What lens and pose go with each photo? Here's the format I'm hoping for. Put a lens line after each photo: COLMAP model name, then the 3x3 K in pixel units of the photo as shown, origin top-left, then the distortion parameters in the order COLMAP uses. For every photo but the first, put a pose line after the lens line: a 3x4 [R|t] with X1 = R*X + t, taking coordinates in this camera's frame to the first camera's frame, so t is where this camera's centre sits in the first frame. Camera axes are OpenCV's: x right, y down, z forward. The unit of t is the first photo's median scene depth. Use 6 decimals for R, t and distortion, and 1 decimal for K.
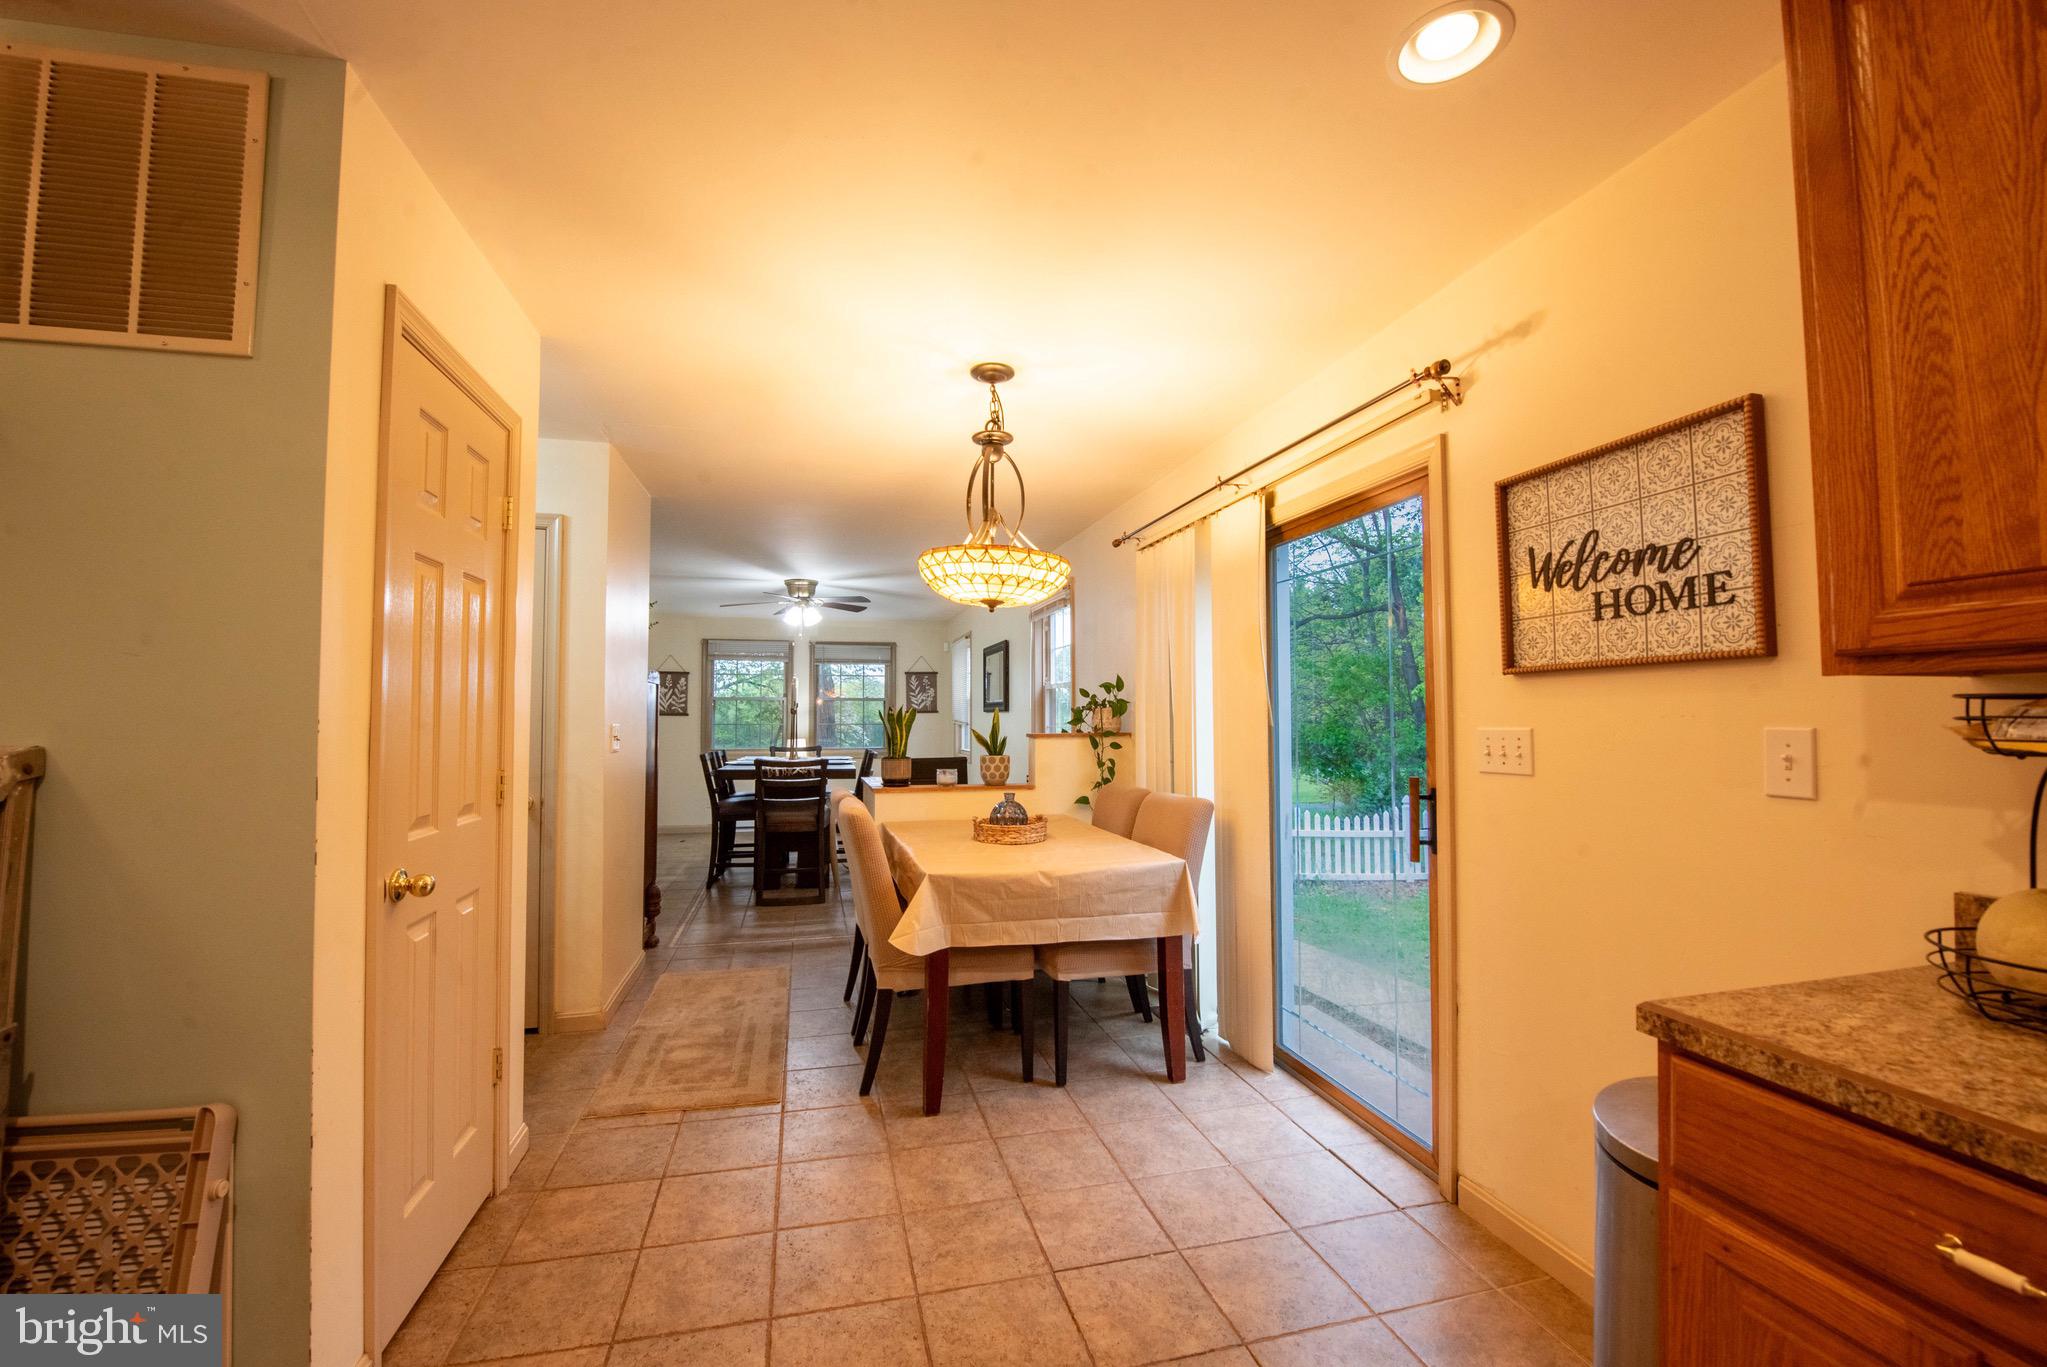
lens RADIAL K [[821.8, 0, 1007.0], [0, 821.8, 686.9], [0, 0, 1]] dist [-0.011257, -0.004135]
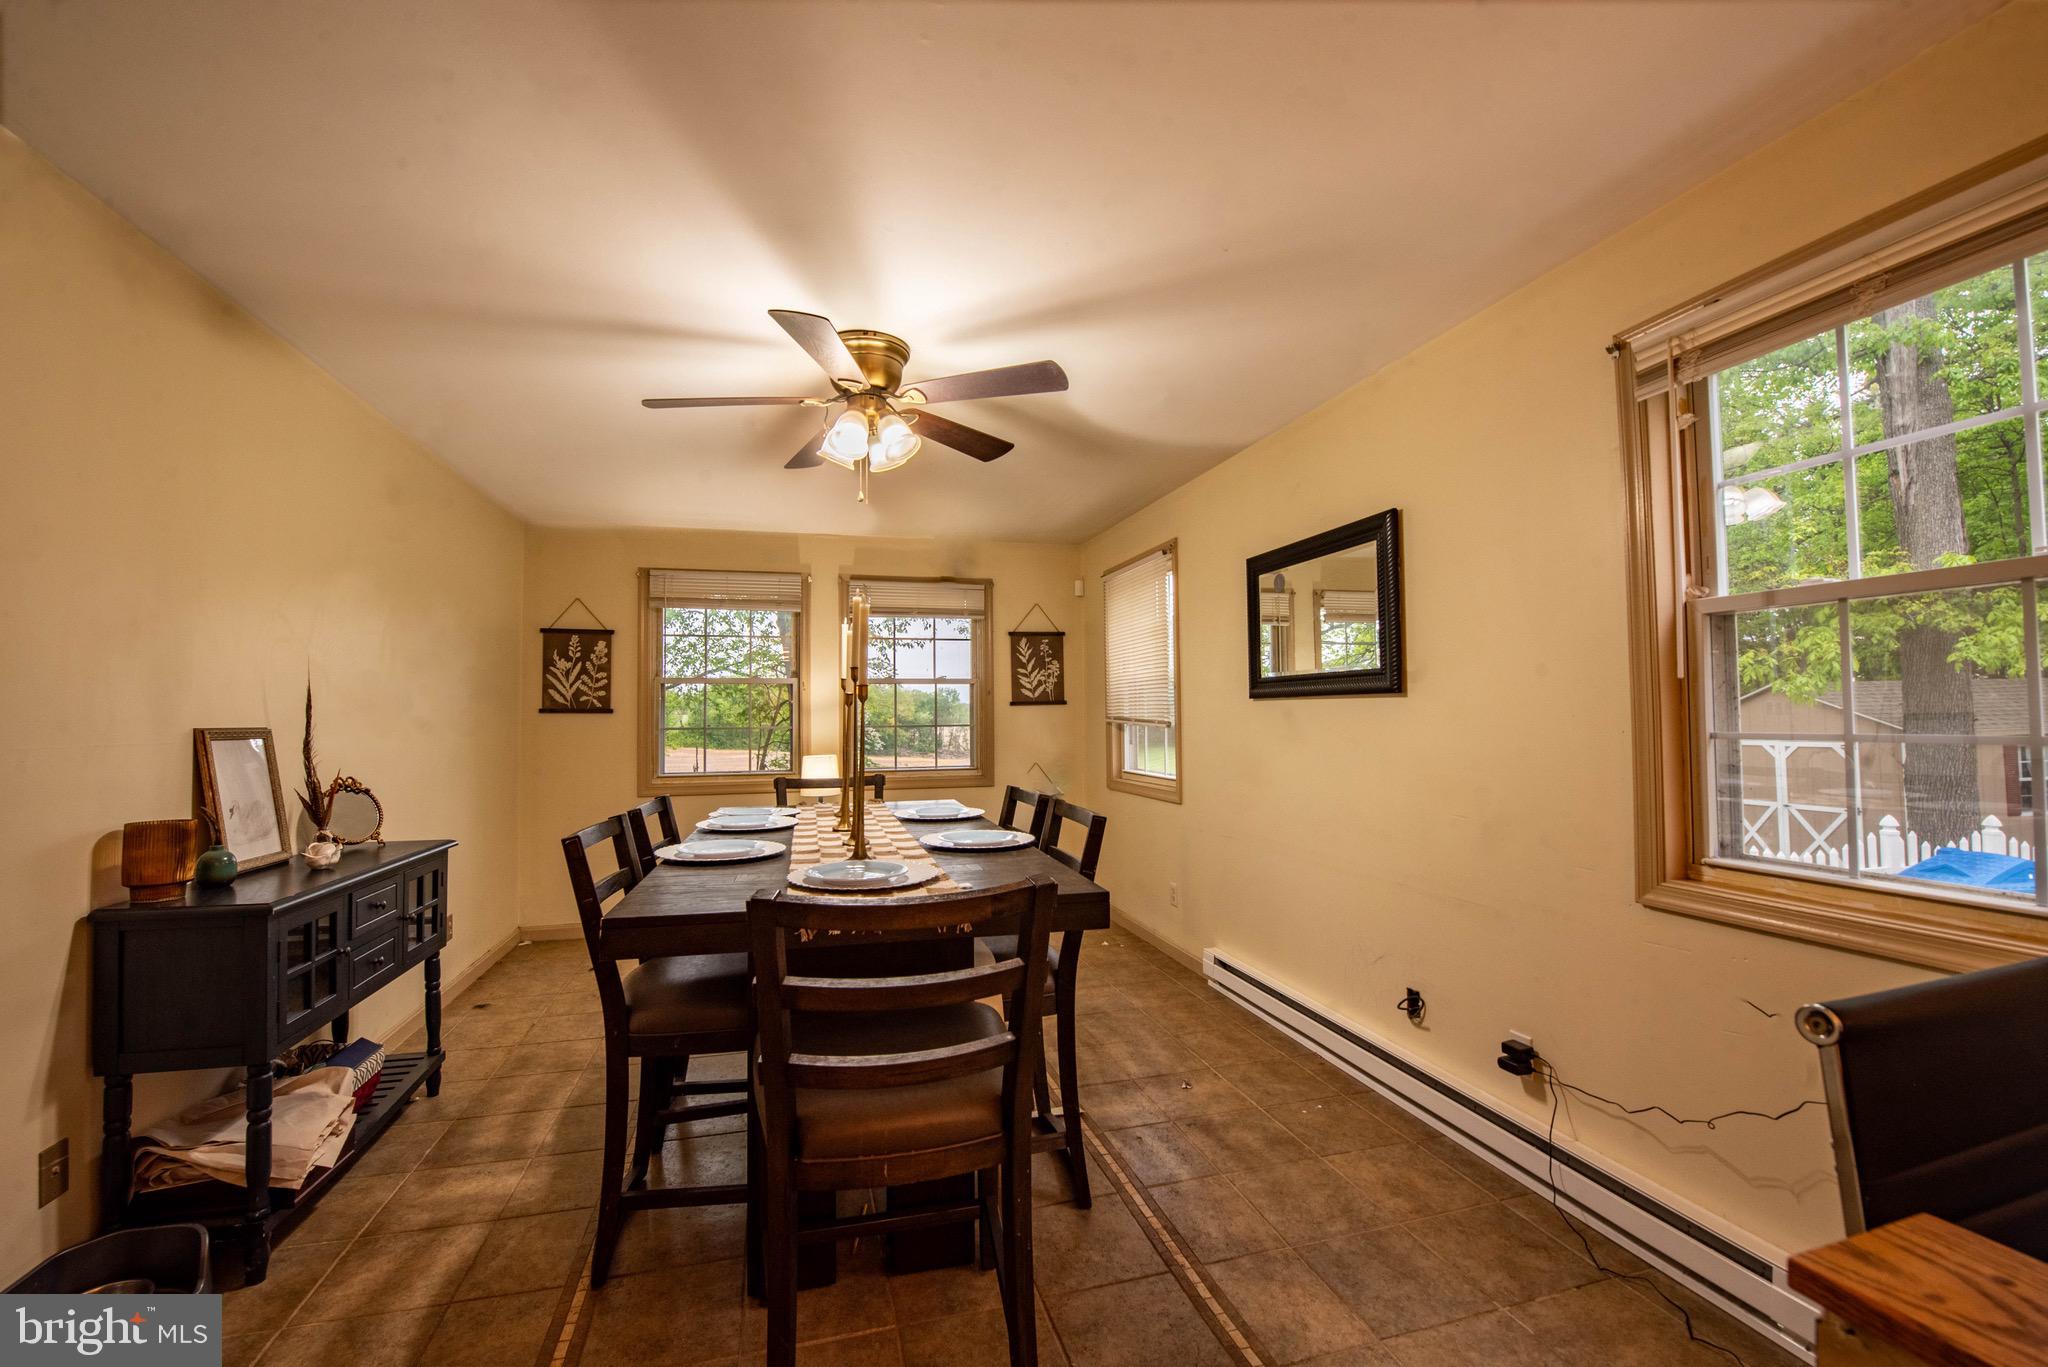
lens RADIAL K [[822.2, 0, 1007.5], [0, 822.2, 686.9], [0, 0, 1]] dist [-0.011257, -0.004135]
pose [[0.999764, -0.007905, 0.020245, -0.319194], [0.007846, 0.999965, 0.003020, 0.041224], [-0.020268, -0.002860, 0.999790, 1.028371]]
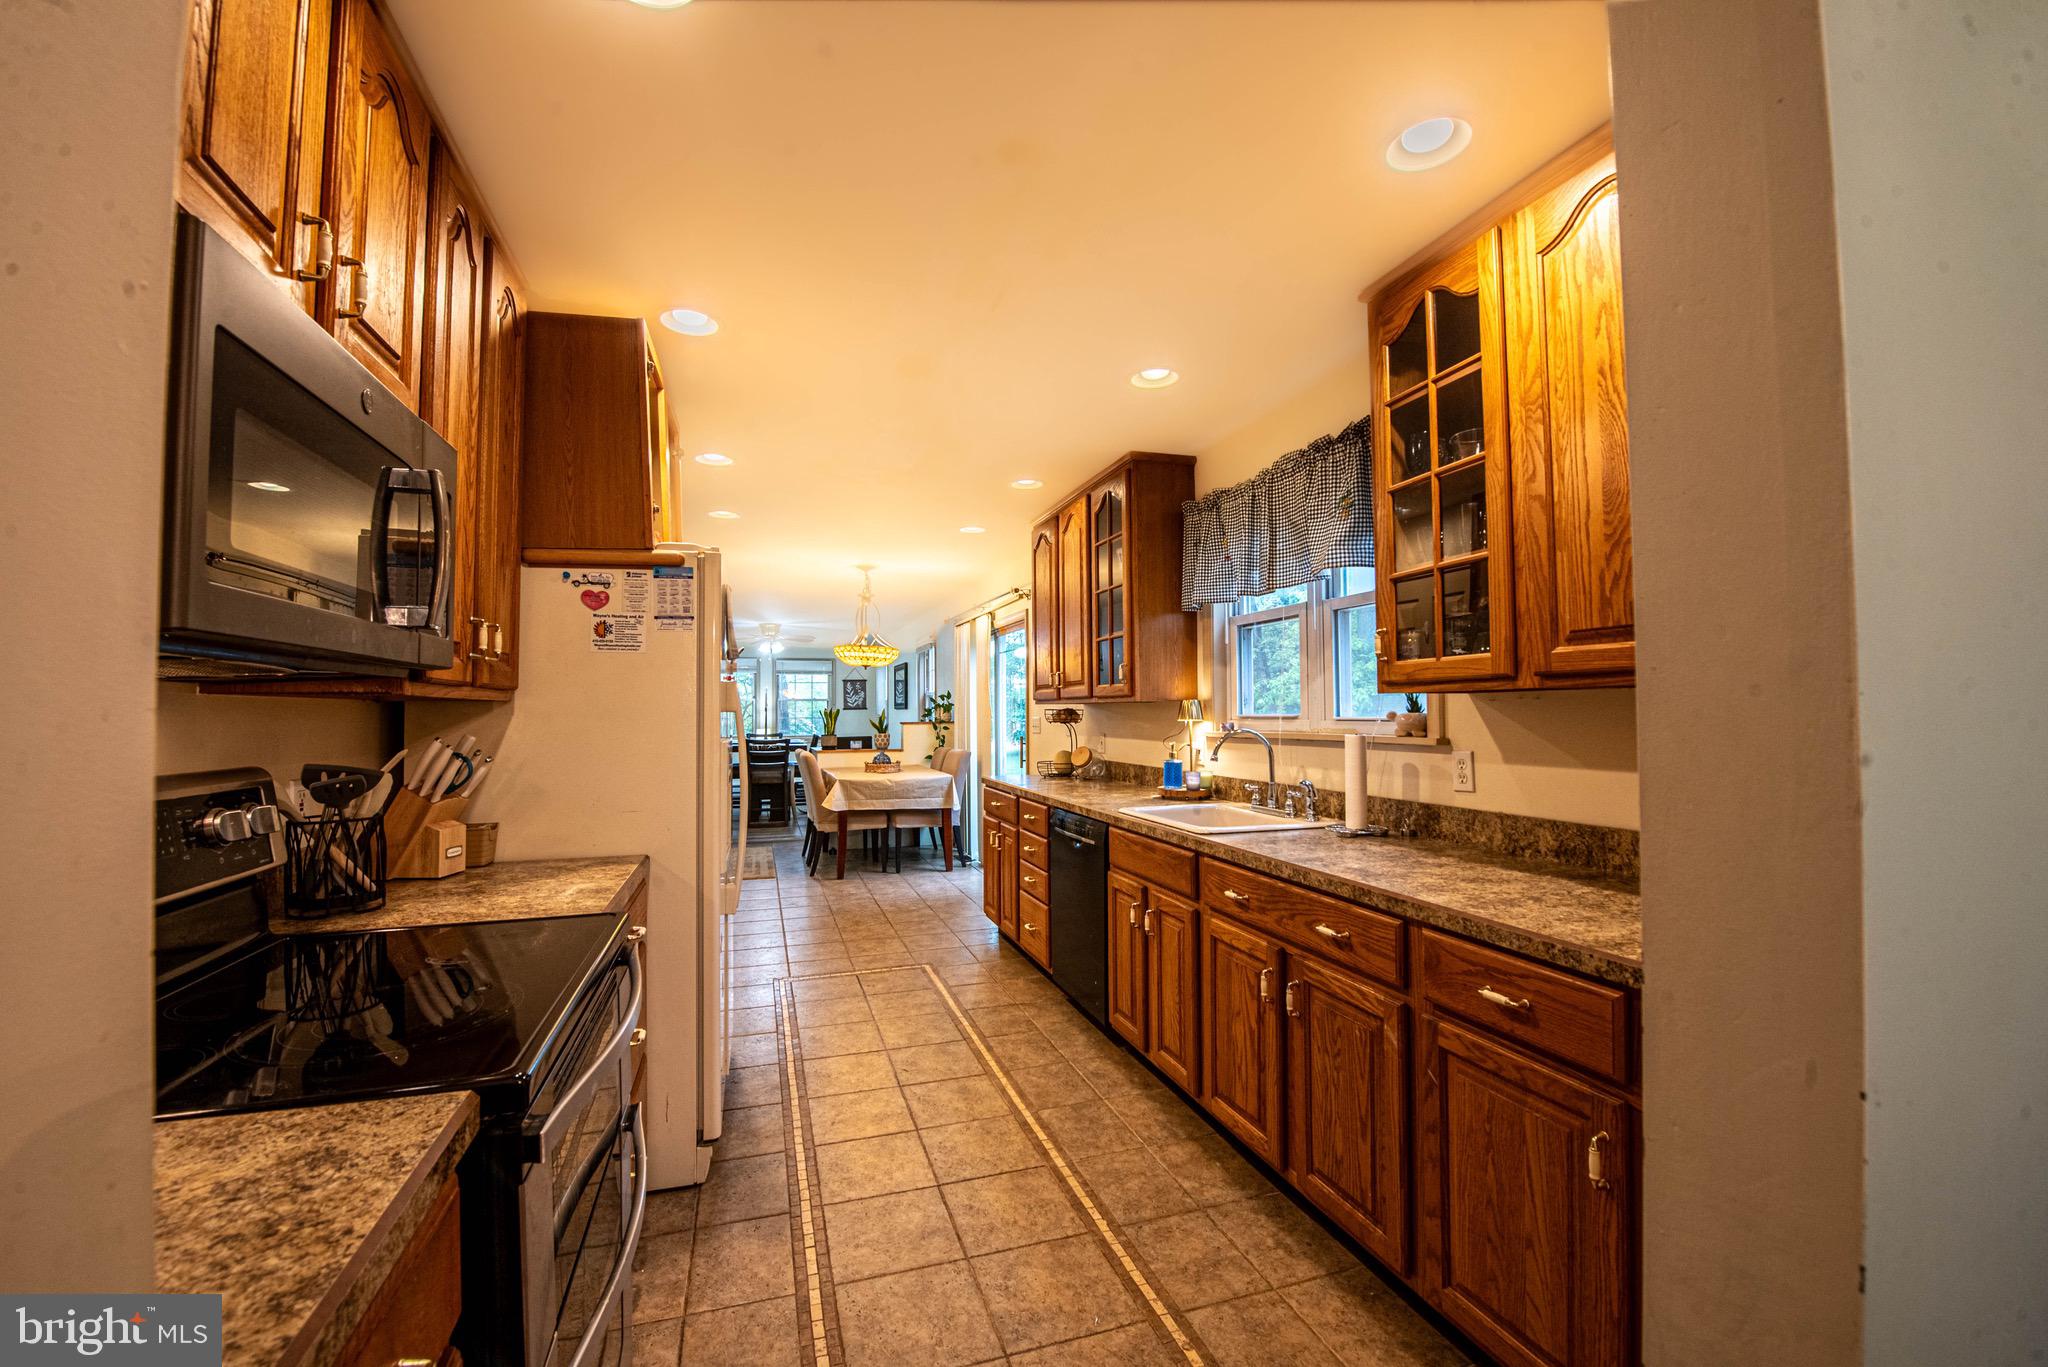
lens RADIAL K [[822.2, 0, 1007.5], [0, 822.2, 686.9], [0, 0, 1]] dist [-0.011257, -0.004135]
pose [[0.998211, -0.002992, 0.059718, 0.160145], [0.002542, 0.999968, 0.007612, -0.037594], [-0.059739, -0.007446, 0.998186, -0.897848]]
